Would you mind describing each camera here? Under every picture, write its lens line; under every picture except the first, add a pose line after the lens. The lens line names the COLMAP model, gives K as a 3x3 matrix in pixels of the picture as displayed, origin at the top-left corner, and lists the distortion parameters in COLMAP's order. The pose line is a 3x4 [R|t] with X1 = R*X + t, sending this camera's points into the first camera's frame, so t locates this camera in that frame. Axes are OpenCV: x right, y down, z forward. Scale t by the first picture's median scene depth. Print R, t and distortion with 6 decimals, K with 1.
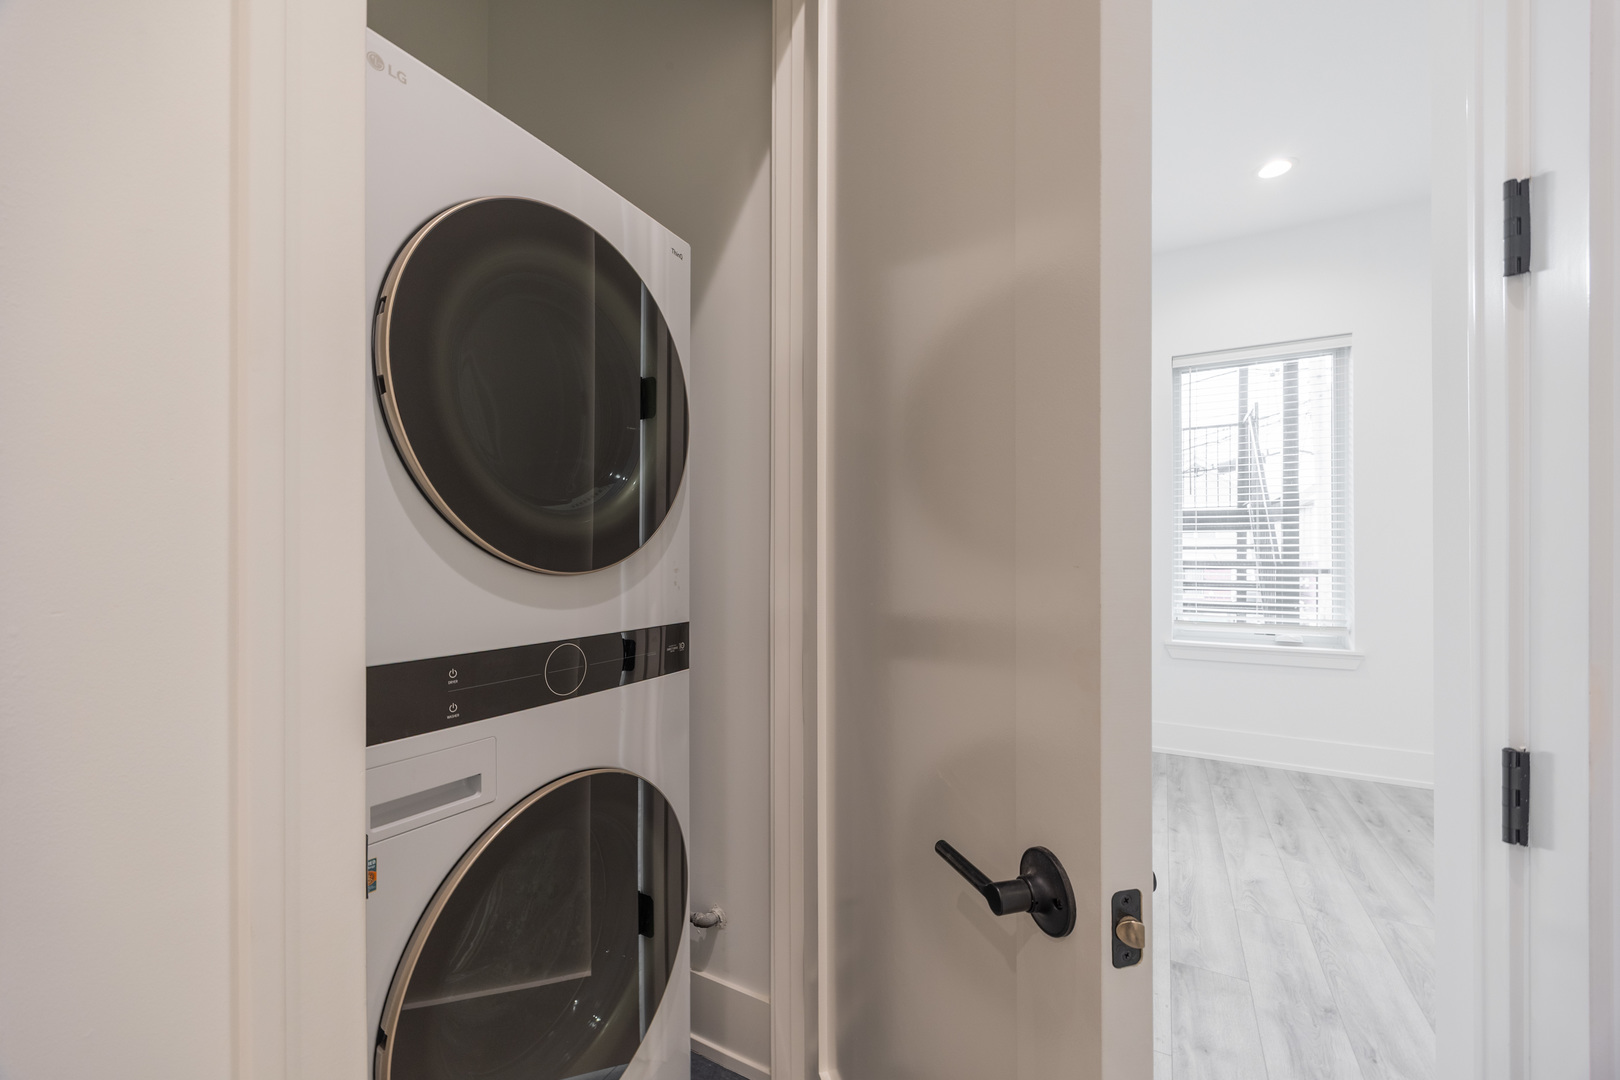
lens RADIAL K [[626.5, 0, 812.4], [0, 626.5, 547.8], [0, 0, 1]] dist [0.000736, -0.000350]
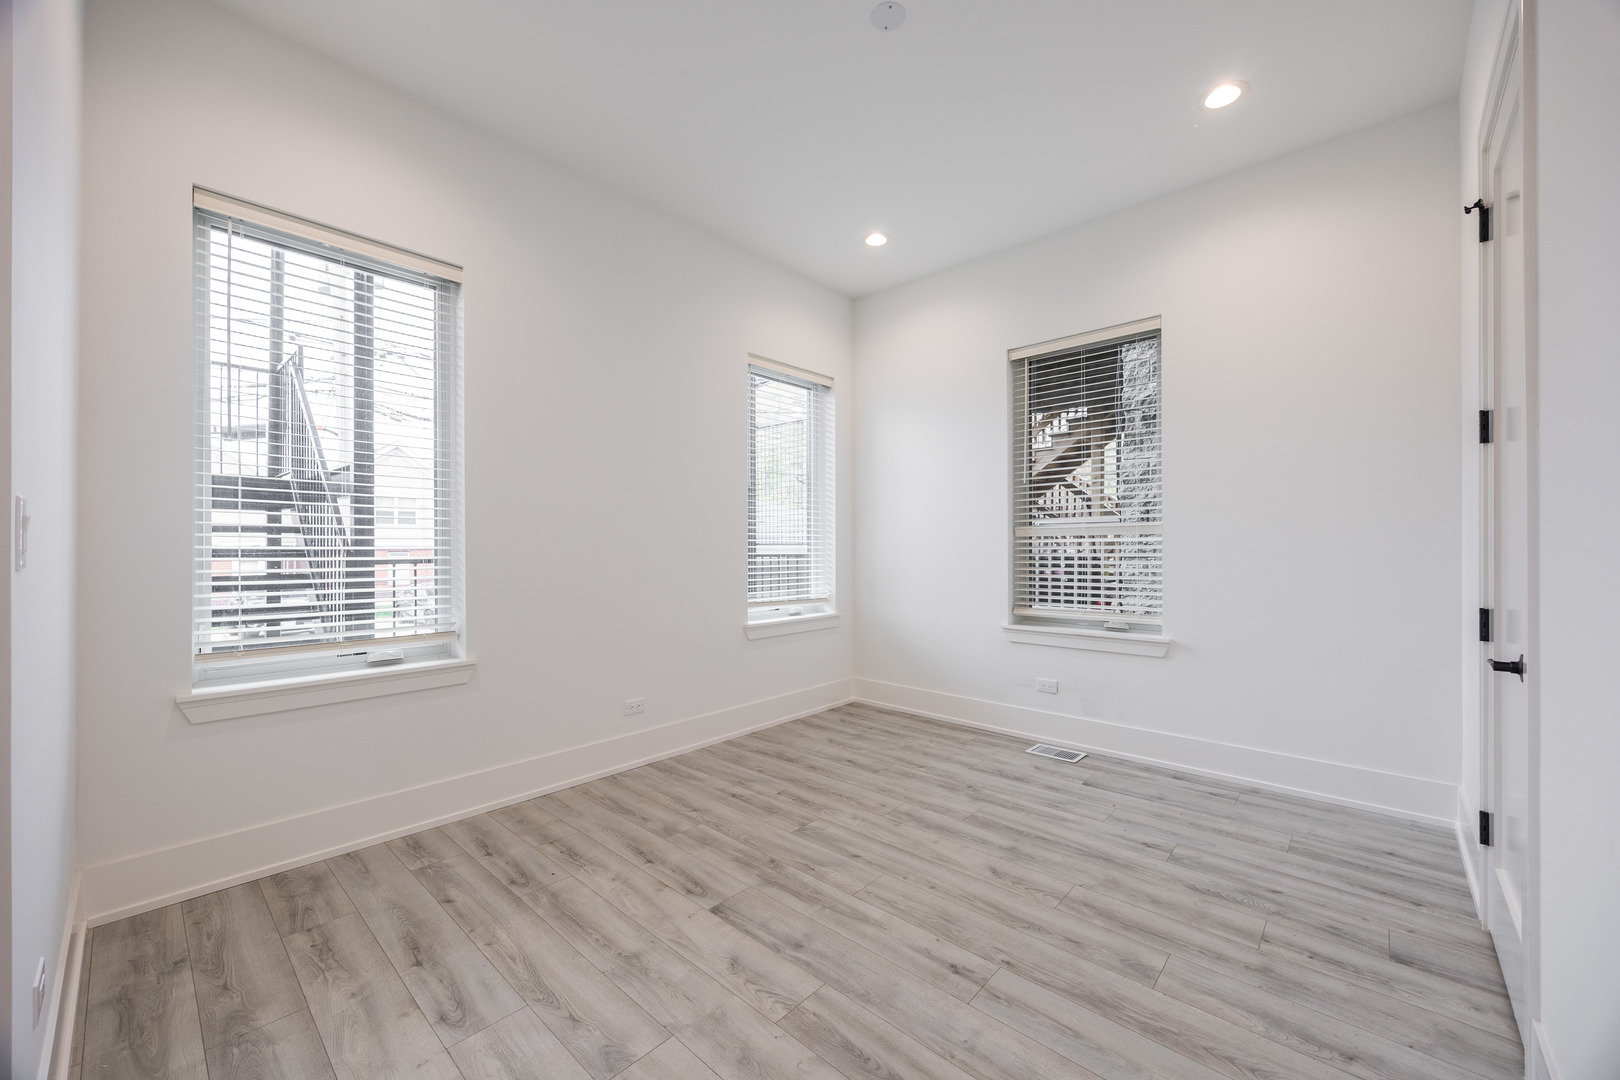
lens RADIAL K [[626.5, 0, 812.4], [0, 626.5, 547.8], [0, 0, 1]] dist [0.000736, -0.000350]
pose [[0.227502, -0.007901, 0.973746, 0.177452], [-0.014492, 0.999829, 0.011498, 0.004166], [-0.973670, -0.016728, 0.227348, 0.381109]]
